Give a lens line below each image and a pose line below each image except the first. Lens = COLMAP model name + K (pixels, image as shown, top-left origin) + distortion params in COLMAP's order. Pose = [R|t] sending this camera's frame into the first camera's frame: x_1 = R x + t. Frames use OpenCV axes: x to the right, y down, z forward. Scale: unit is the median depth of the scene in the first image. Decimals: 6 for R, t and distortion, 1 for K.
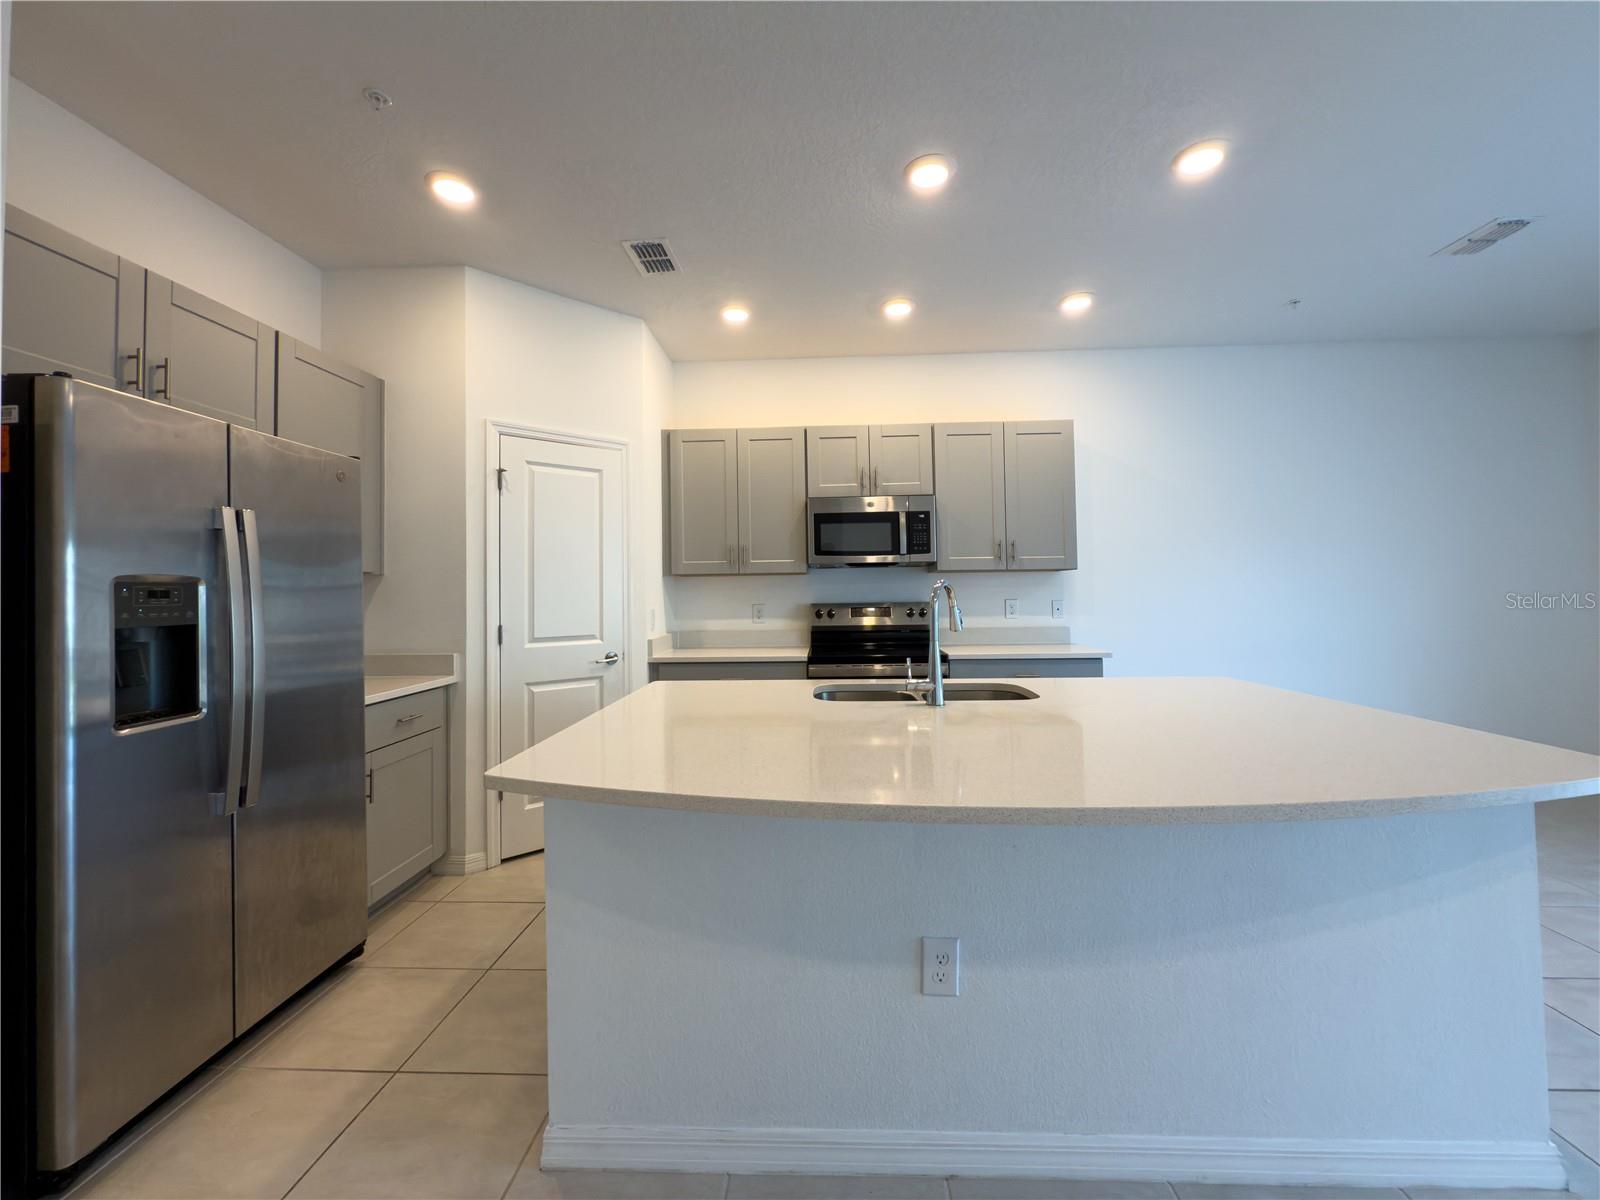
lens RADIAL K [[643.1, 0, 800.2], [0, 643.1, 573.1], [0, 0, 1]] dist [0.000359, -0.000058]
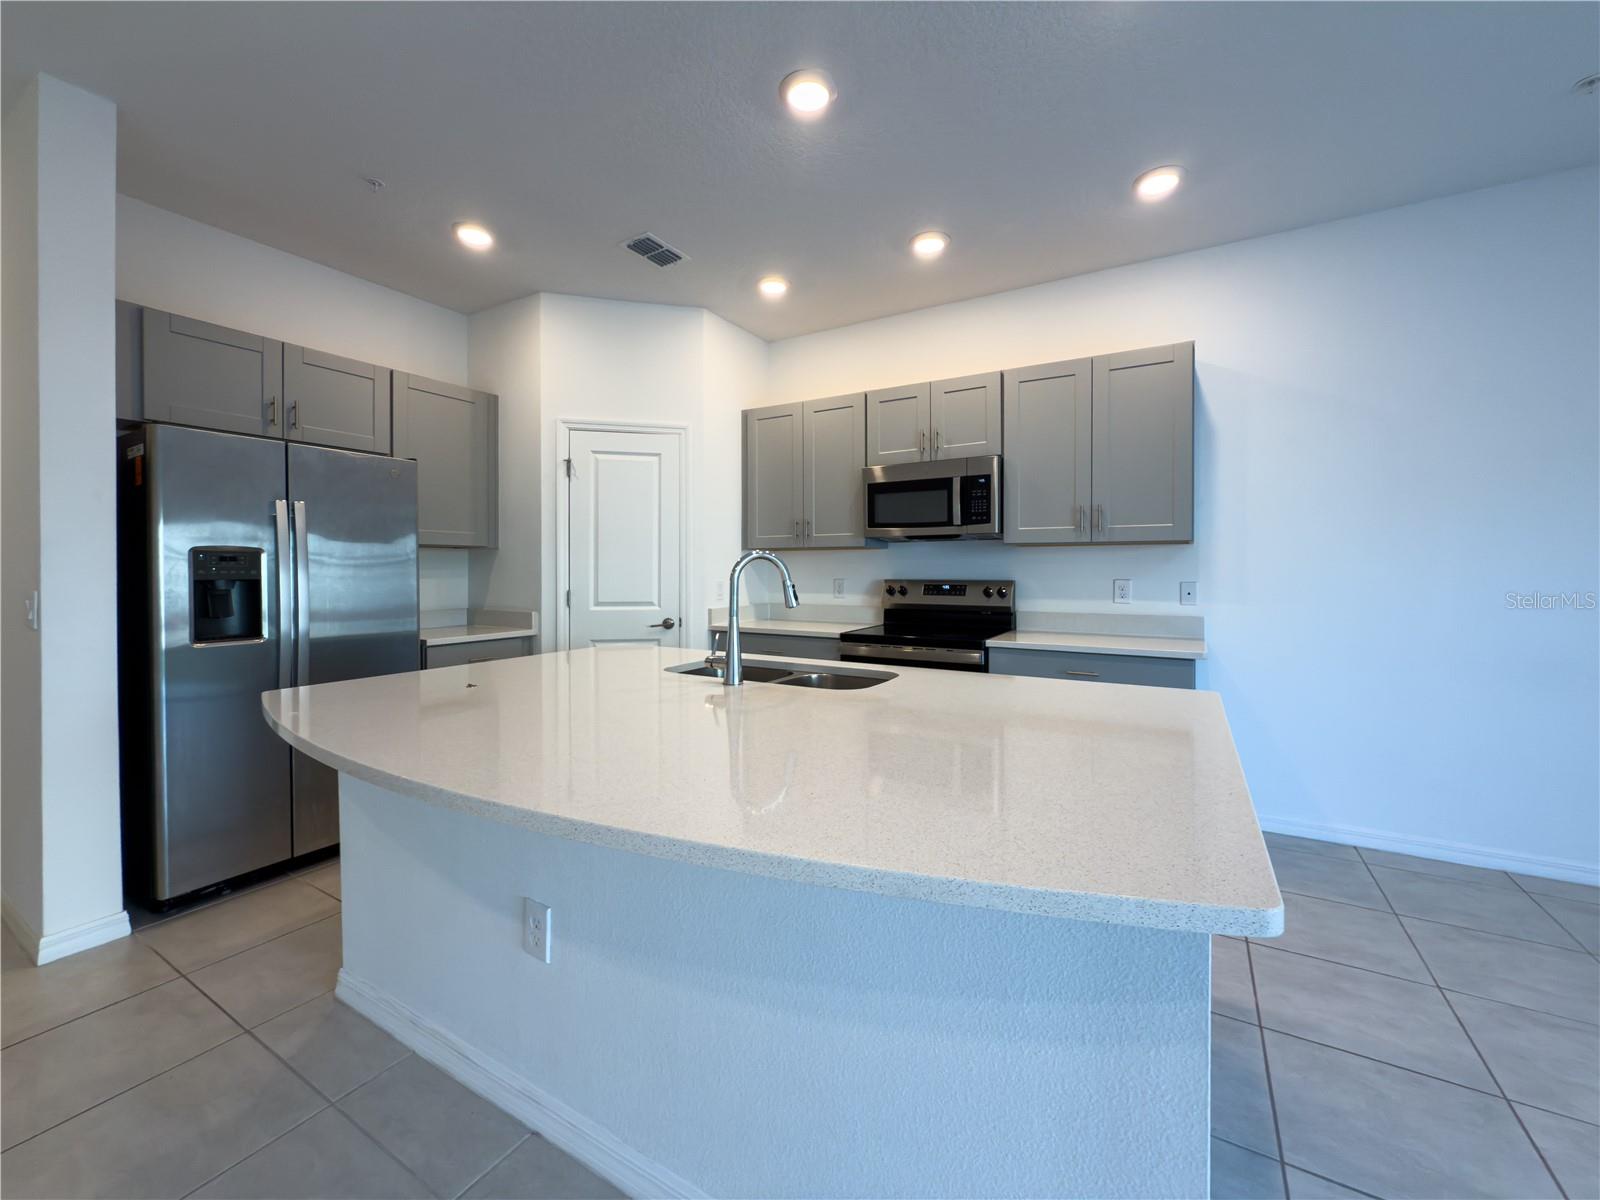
lens RADIAL K [[644.6, 0, 803.1], [0, 644.6, 573.5], [0, 0, 1]] dist [0.000819, 0.000208]
pose [[0.881877, 0.017375, -0.471160, 0.394137], [-0.000121, 0.999329, 0.036626, 0.004578], [0.471480, -0.032243, 0.881287, 0.119222]]
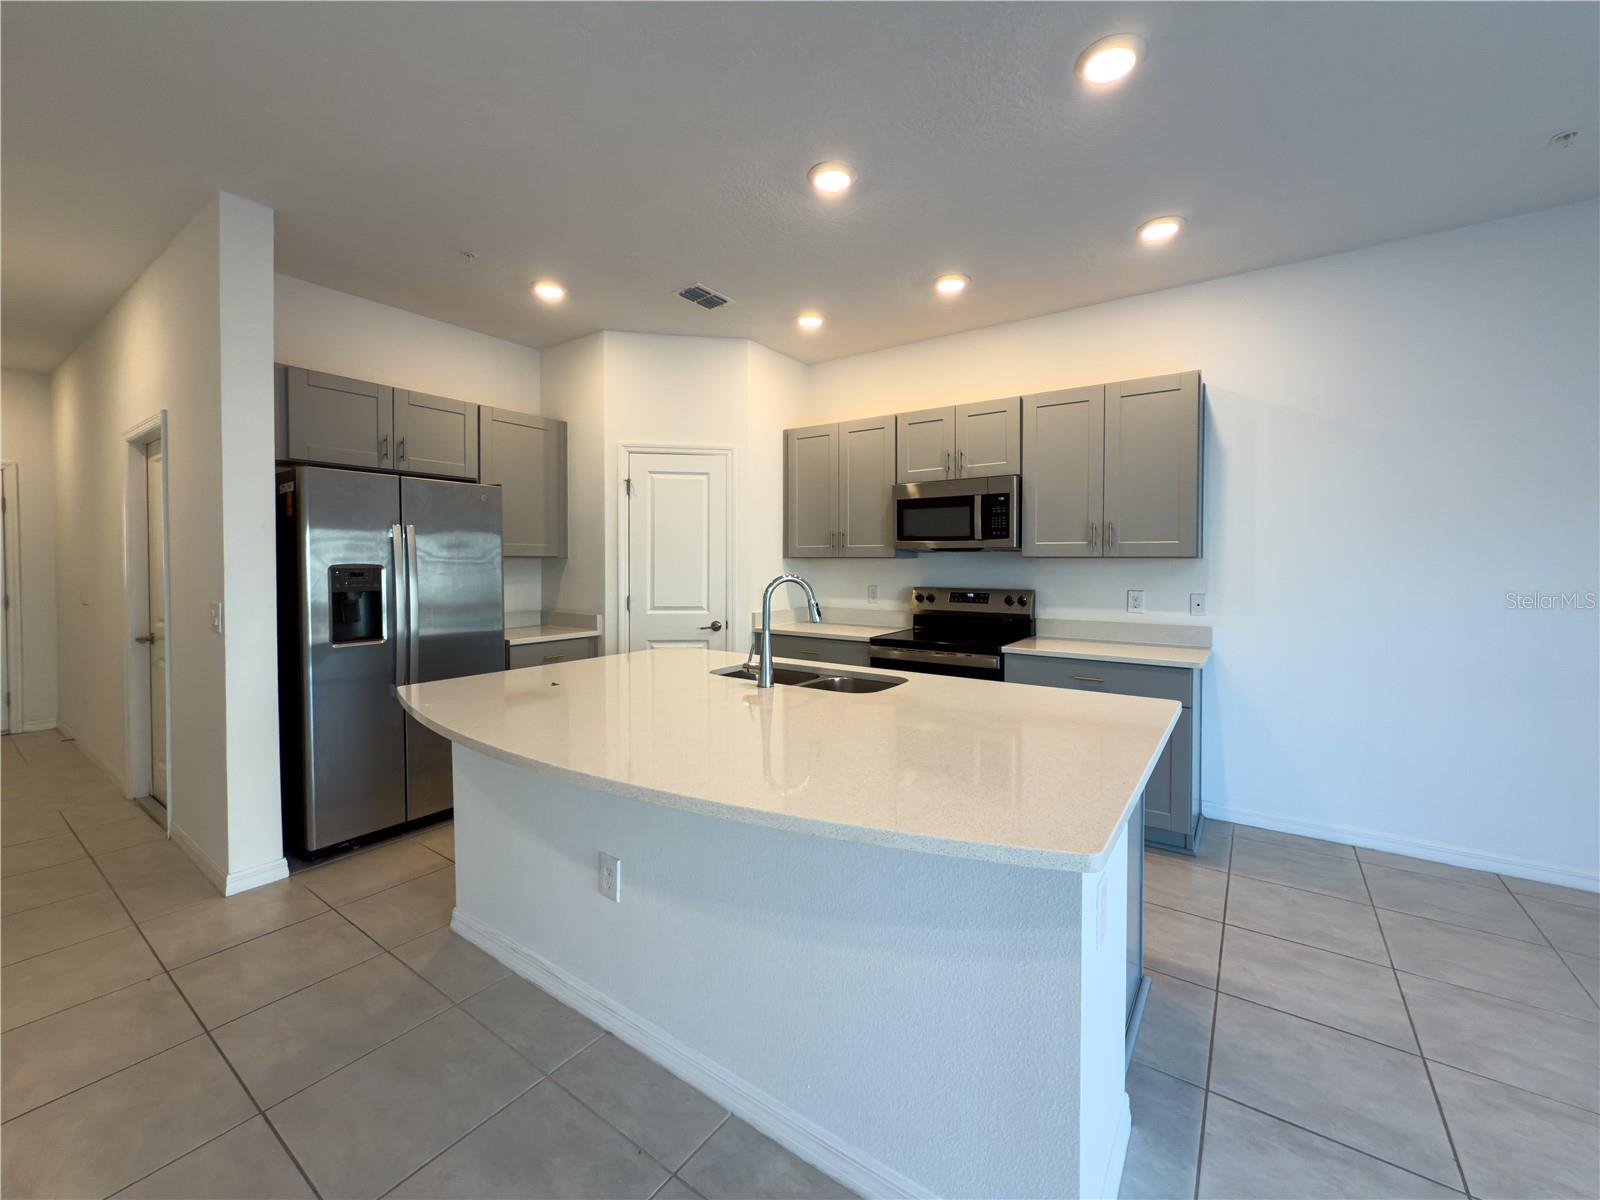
lens RADIAL K [[644.6, 0, 803.1], [0, 644.6, 573.5], [0, 0, 1]] dist [0.000819, 0.000208]
pose [[0.841971, 0.025668, -0.538912, 0.461813], [0.000236, 0.998850, 0.047942, -0.025017], [0.539523, -0.040493, 0.840997, 0.050584]]
